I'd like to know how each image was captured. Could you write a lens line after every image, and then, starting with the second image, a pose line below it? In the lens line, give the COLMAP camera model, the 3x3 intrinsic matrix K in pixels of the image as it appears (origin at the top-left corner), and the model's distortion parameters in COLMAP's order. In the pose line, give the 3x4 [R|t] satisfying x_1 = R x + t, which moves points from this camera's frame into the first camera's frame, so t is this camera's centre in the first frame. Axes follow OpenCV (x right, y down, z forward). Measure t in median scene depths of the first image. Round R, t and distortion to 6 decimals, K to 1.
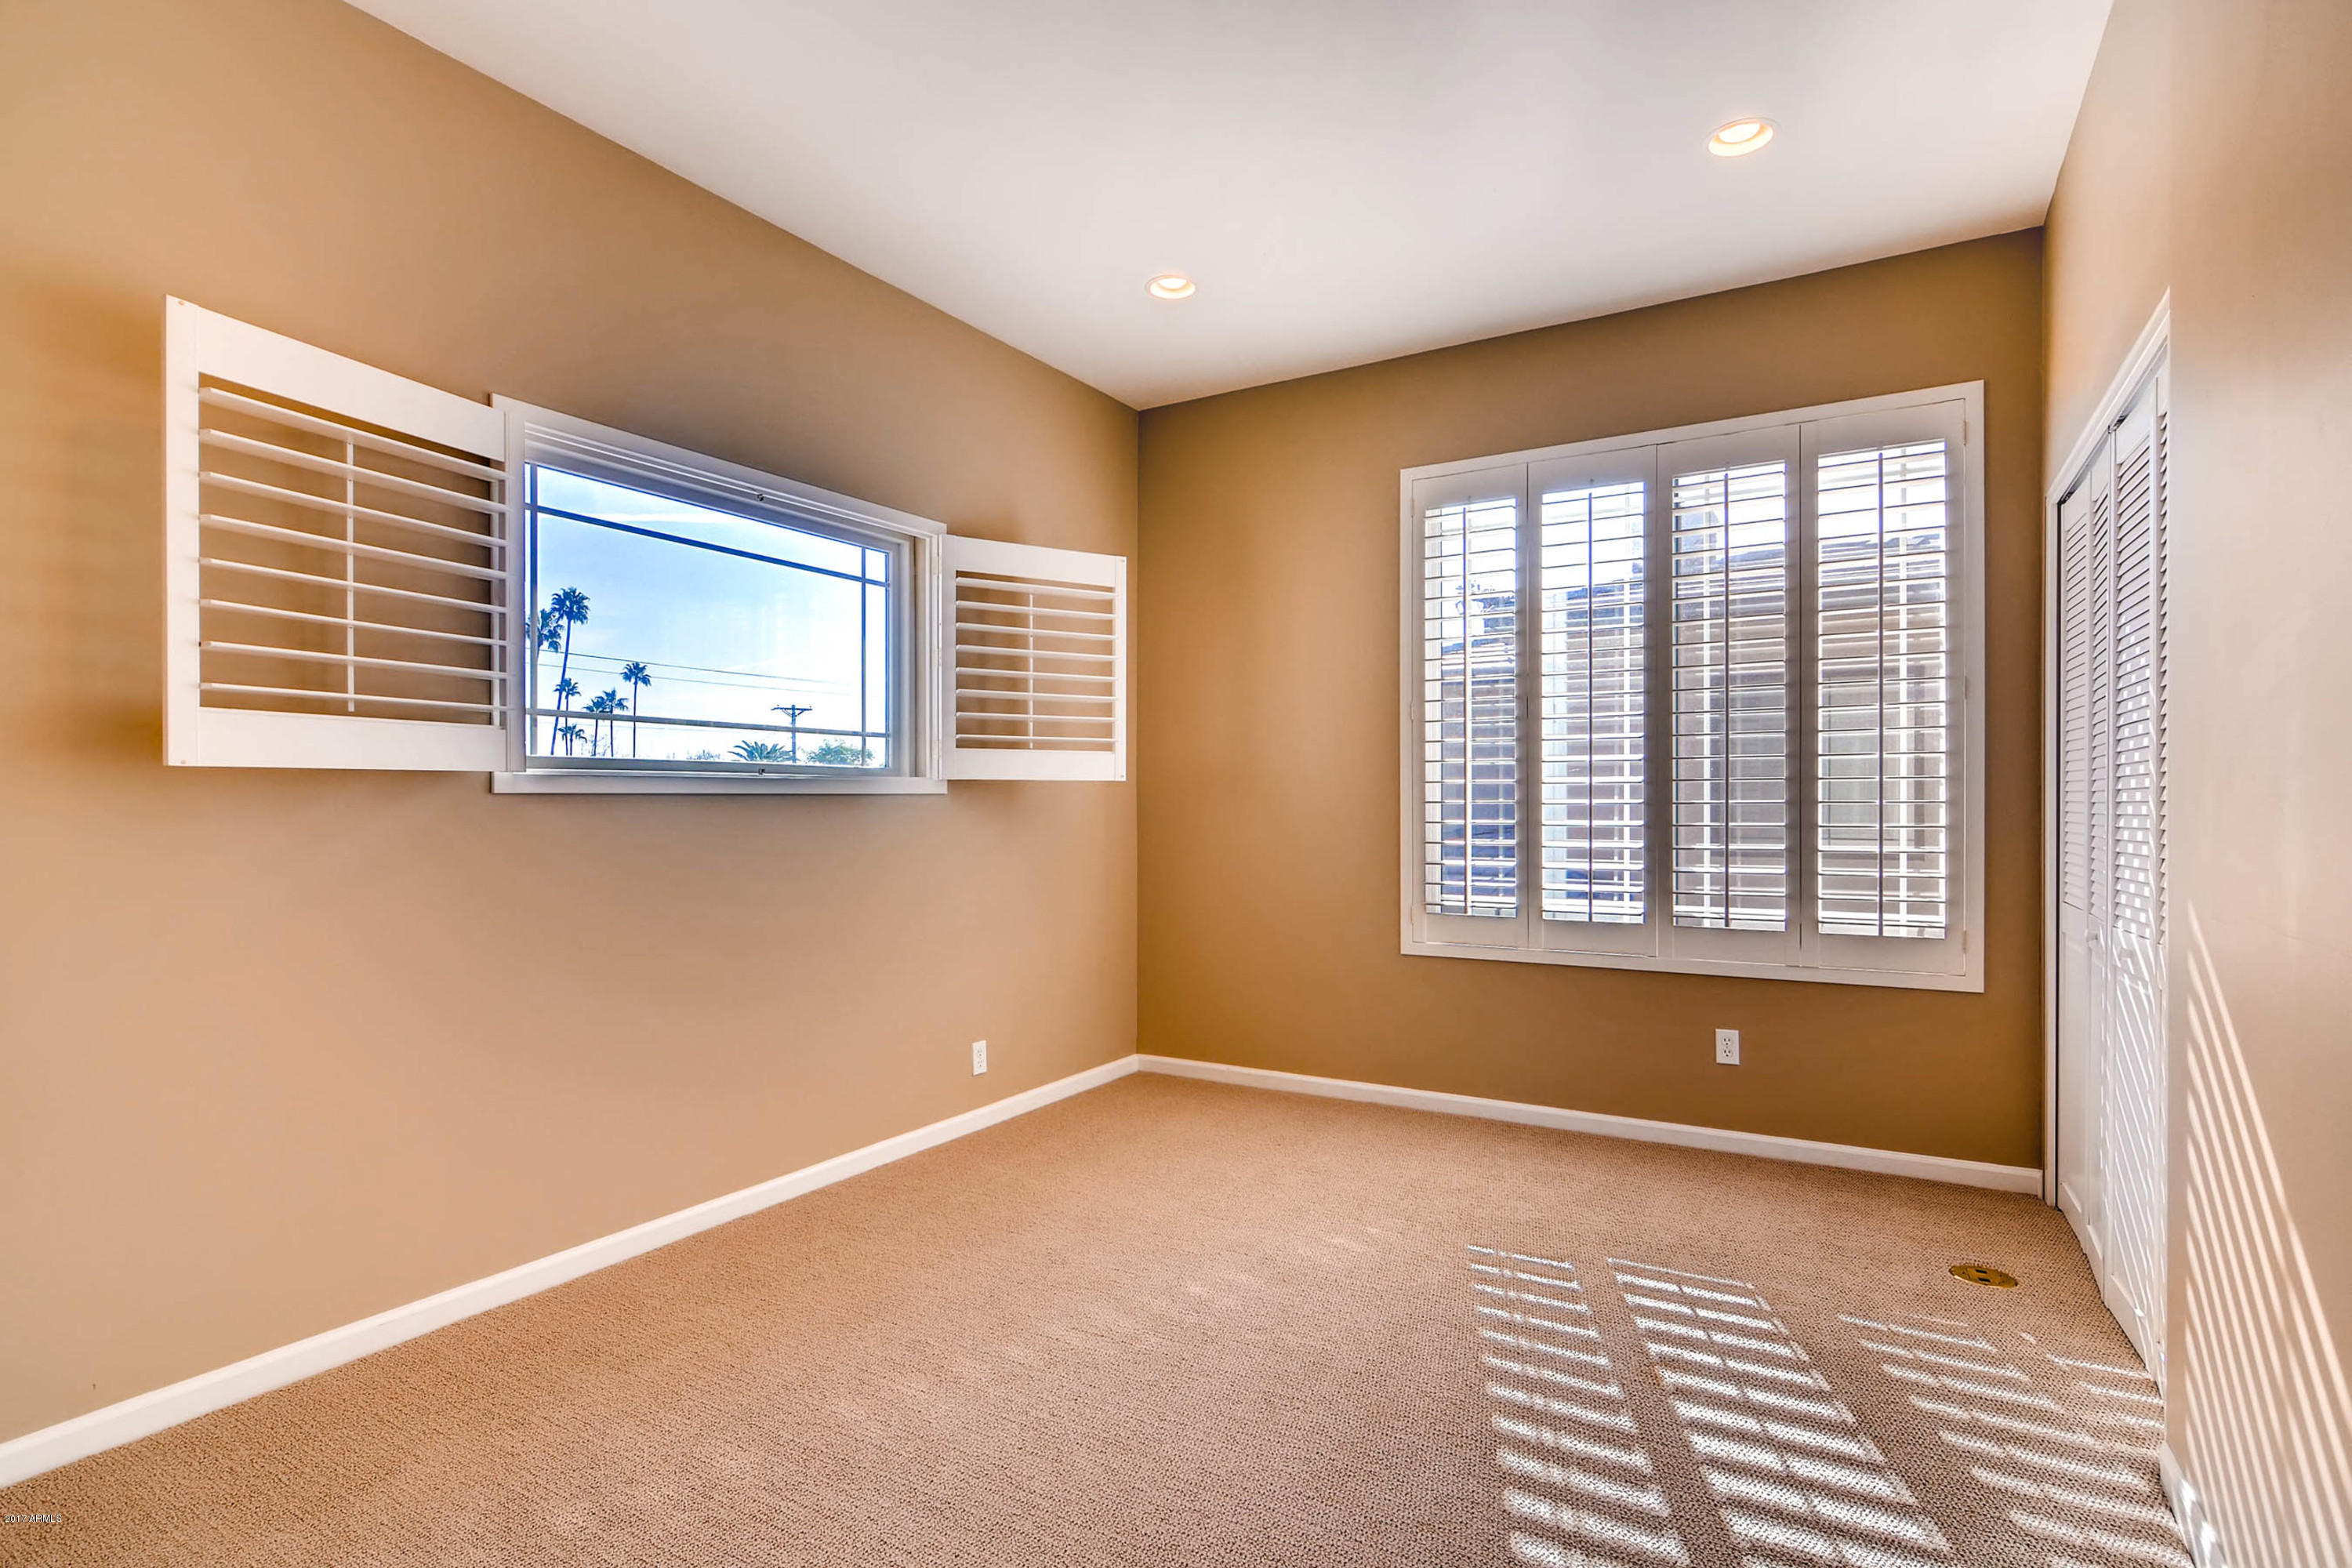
lens RADIAL K [[1148.4, 0, 1191.0], [0, 1148.4, 791.2], [0, 0, 1]] dist [0.014256, -0.001215]
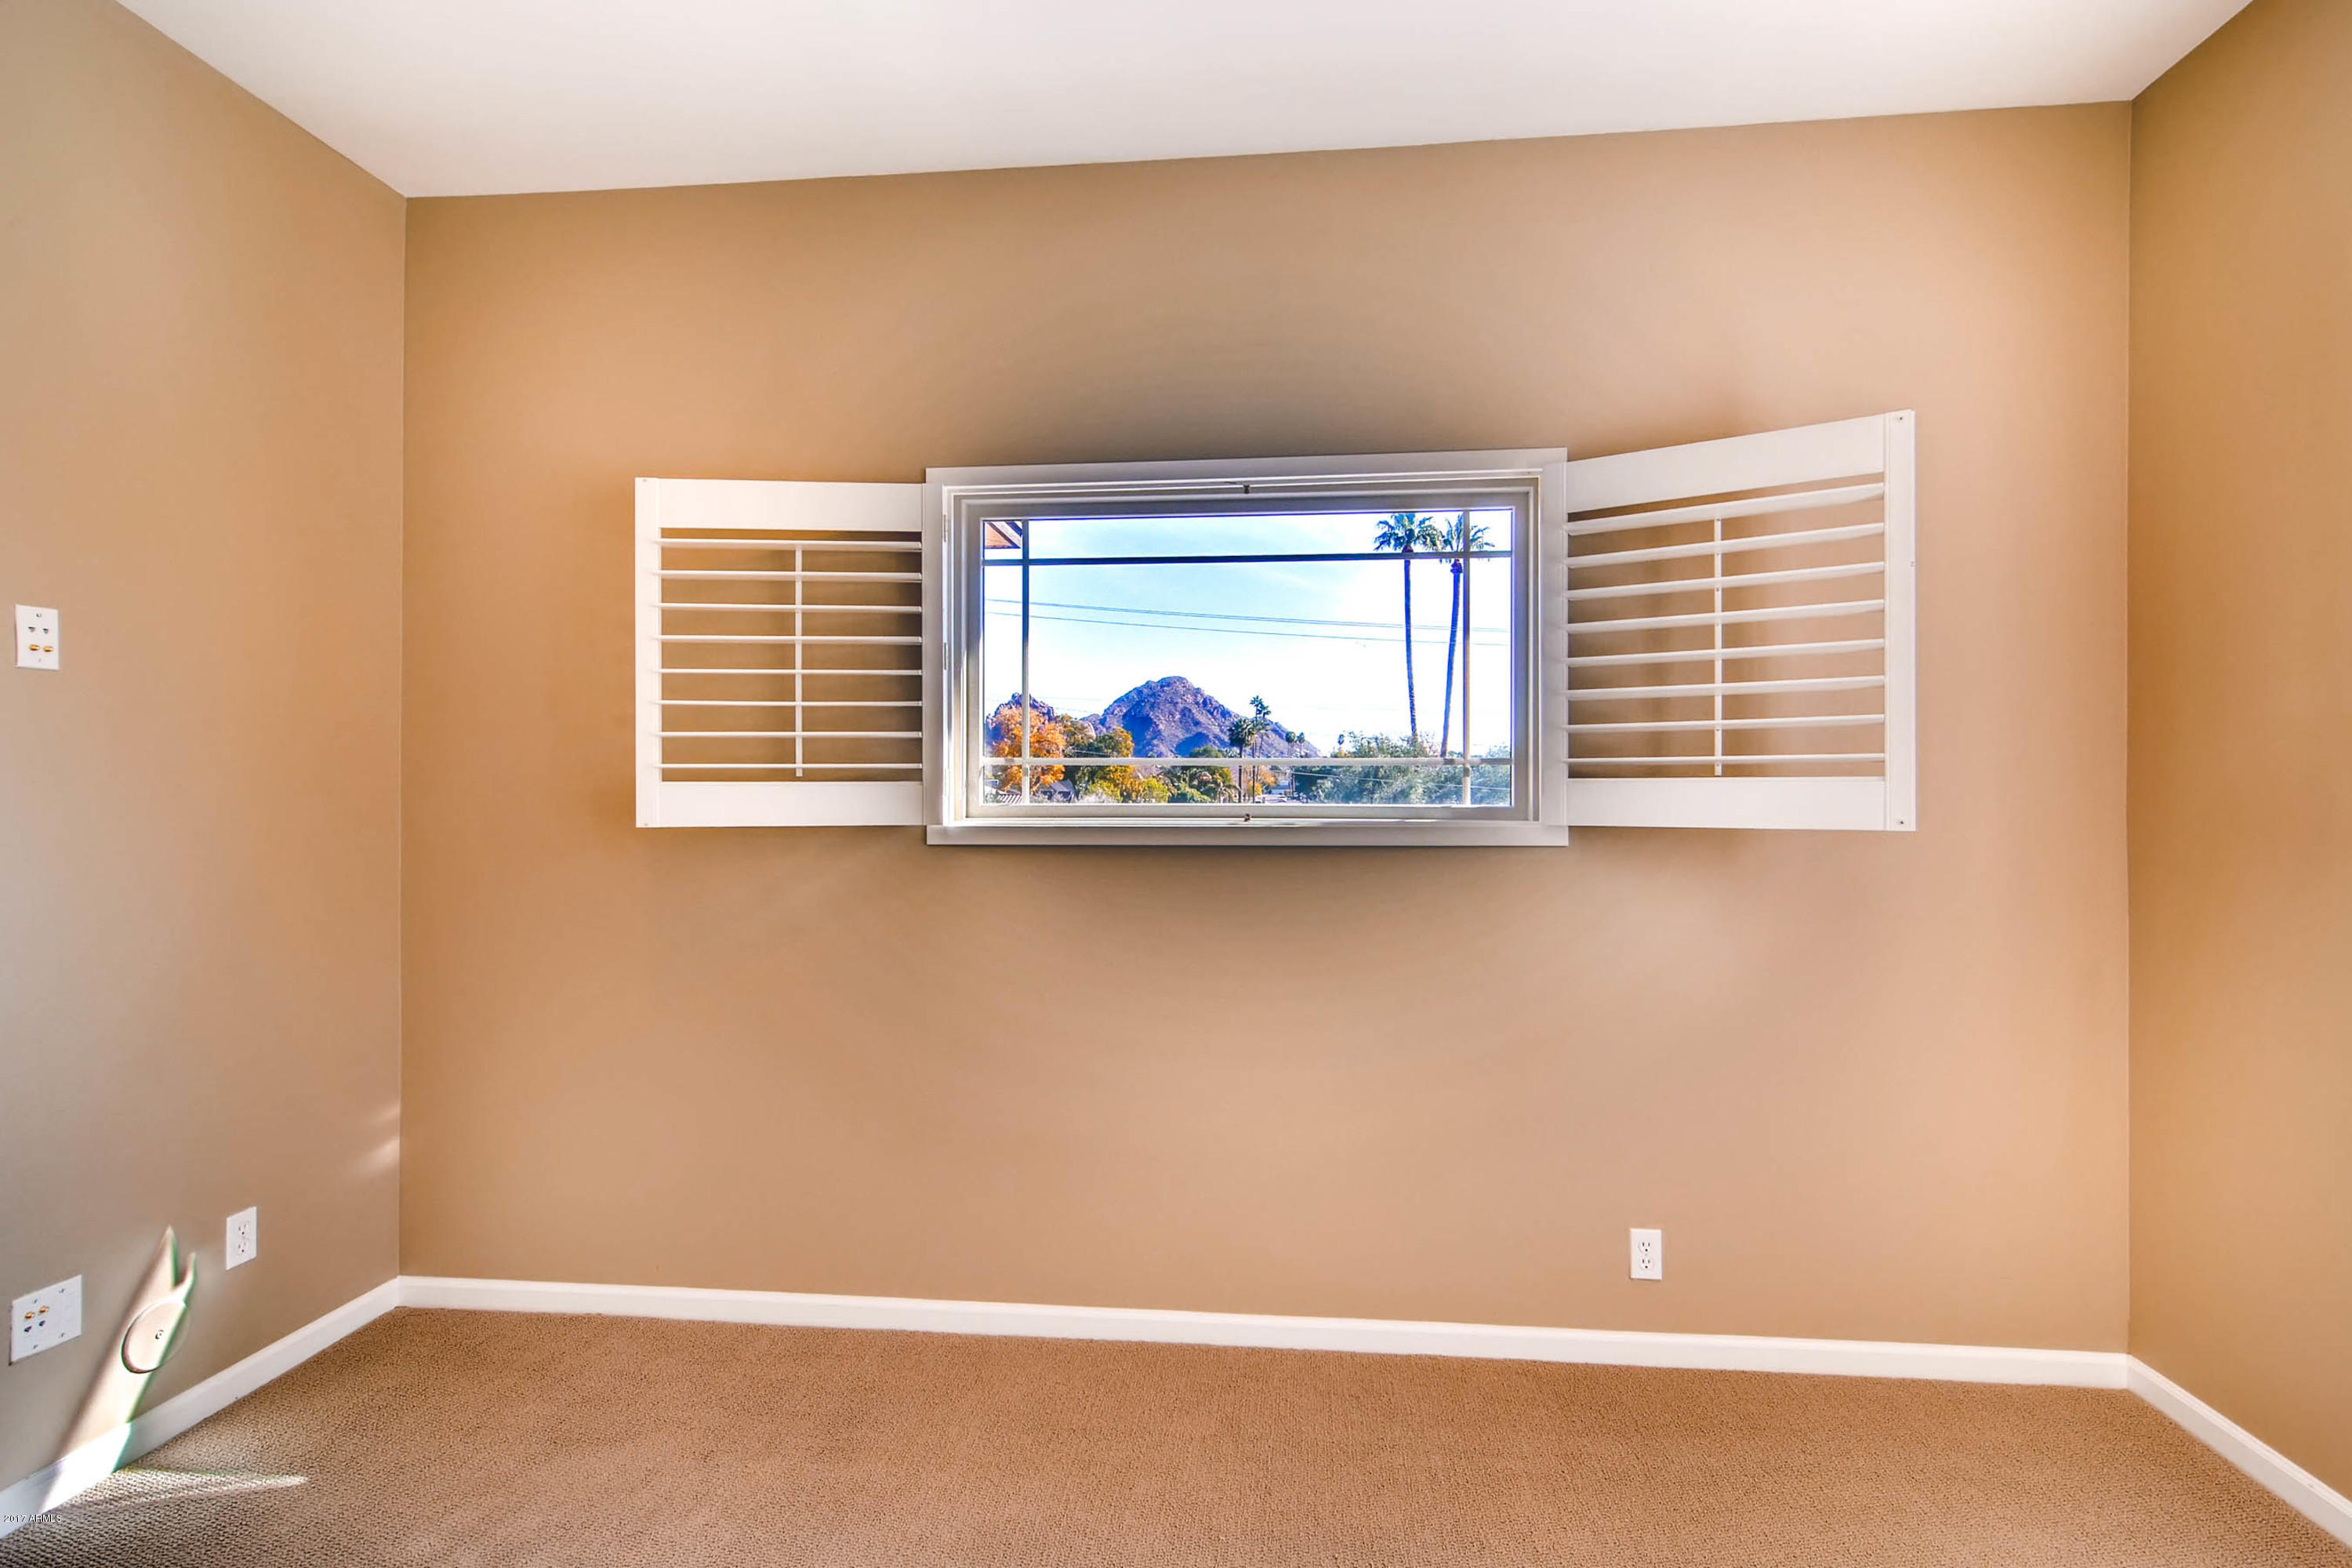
lens RADIAL K [[1153.1, 0, 1187.6], [0, 1153.1, 791.1], [0, 0, 1]] dist [0.014582, -0.000843]
pose [[0.433080, -0.001544, -0.901354, 0.455123], [0.004985, 0.999987, 0.000682, -0.047759], [0.901342, -0.004789, 0.433082, 0.753647]]
